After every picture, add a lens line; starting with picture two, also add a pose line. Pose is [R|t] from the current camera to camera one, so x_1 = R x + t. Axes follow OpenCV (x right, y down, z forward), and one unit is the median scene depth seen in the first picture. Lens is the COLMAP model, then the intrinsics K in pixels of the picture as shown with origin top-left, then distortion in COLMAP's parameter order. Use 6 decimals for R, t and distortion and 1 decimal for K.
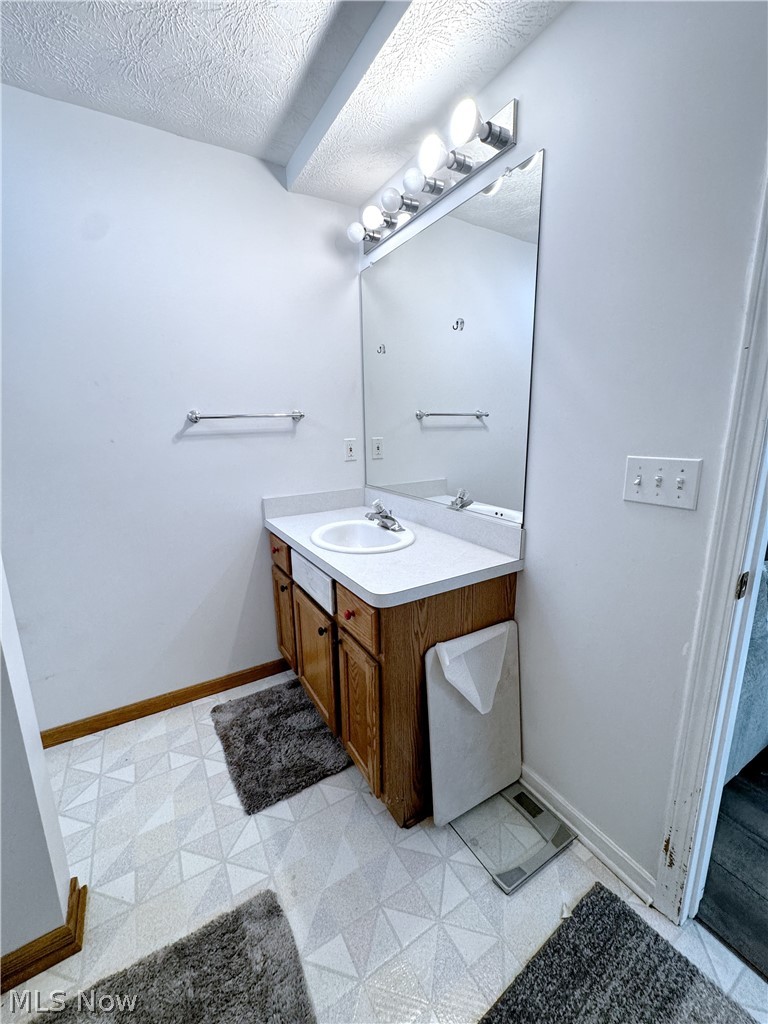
lens RADIAL K [[410.7, 0, 385.0], [0, 410.7, 509.2], [0, 0, 1]] dist [-0.003515, 0.000360]
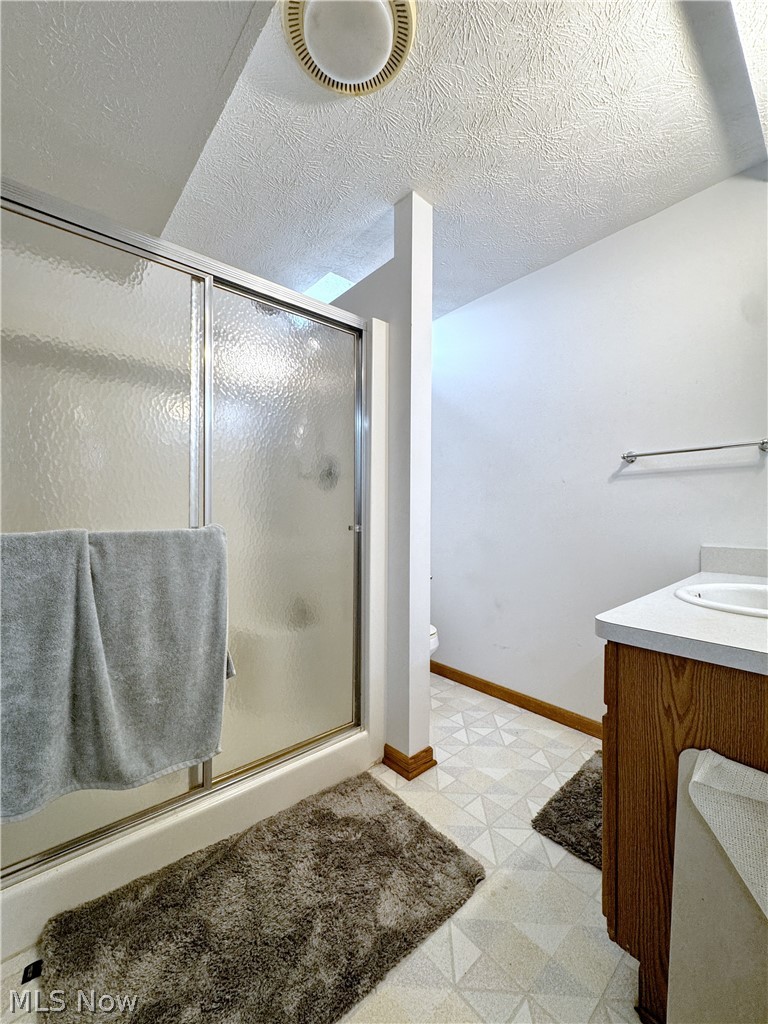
lens RADIAL K [[410.7, 0, 385.3], [0, 410.7, 510.4], [0, 0, 1]] dist [-0.003515, 0.000360]
pose [[0.175729, 0.017795, -0.984278, 0.632429], [-0.211728, 0.977121, -0.020135, 0.085395], [0.961400, 0.211937, 0.175476, 0.330830]]
